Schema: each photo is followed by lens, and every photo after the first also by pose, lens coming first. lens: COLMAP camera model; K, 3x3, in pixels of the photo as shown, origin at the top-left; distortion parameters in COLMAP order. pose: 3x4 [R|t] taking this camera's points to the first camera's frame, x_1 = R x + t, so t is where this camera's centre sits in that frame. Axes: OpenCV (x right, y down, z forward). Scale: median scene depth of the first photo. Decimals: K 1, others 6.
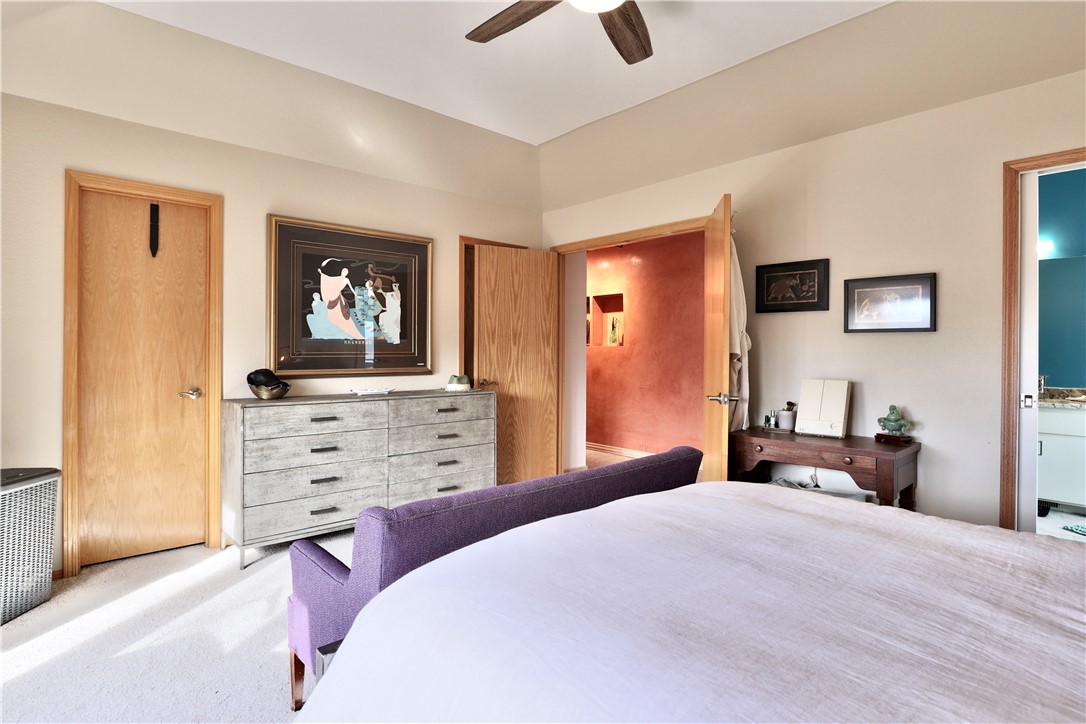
lens RADIAL K [[552.6, 0, 542.2], [0, 552.6, 352.4], [0, 0, 1]] dist [-0.000590, -0.000095]
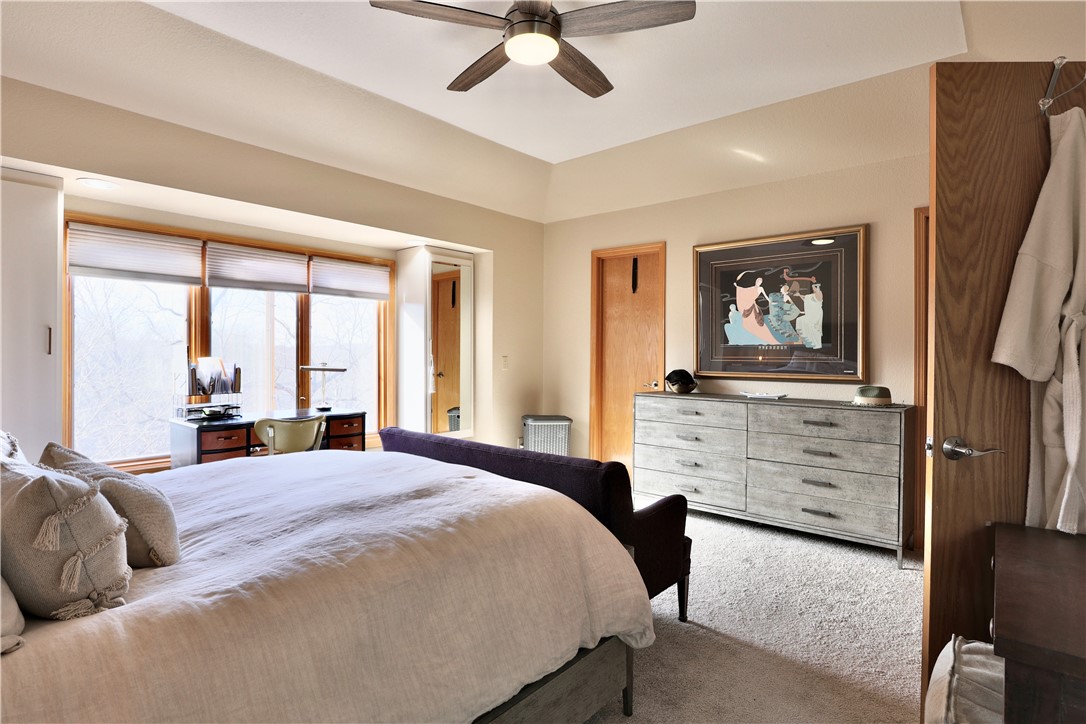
lens RADIAL K [[552.6, 0, 541.5], [0, 552.6, 359.5], [0, 0, 1]] dist [-0.000590, -0.000095]
pose [[0.150367, 0.008791, -0.988591, 0.628244], [-0.008844, 0.999932, 0.007547, -0.000009], [0.988591, 0.007608, 0.150434, 0.427685]]
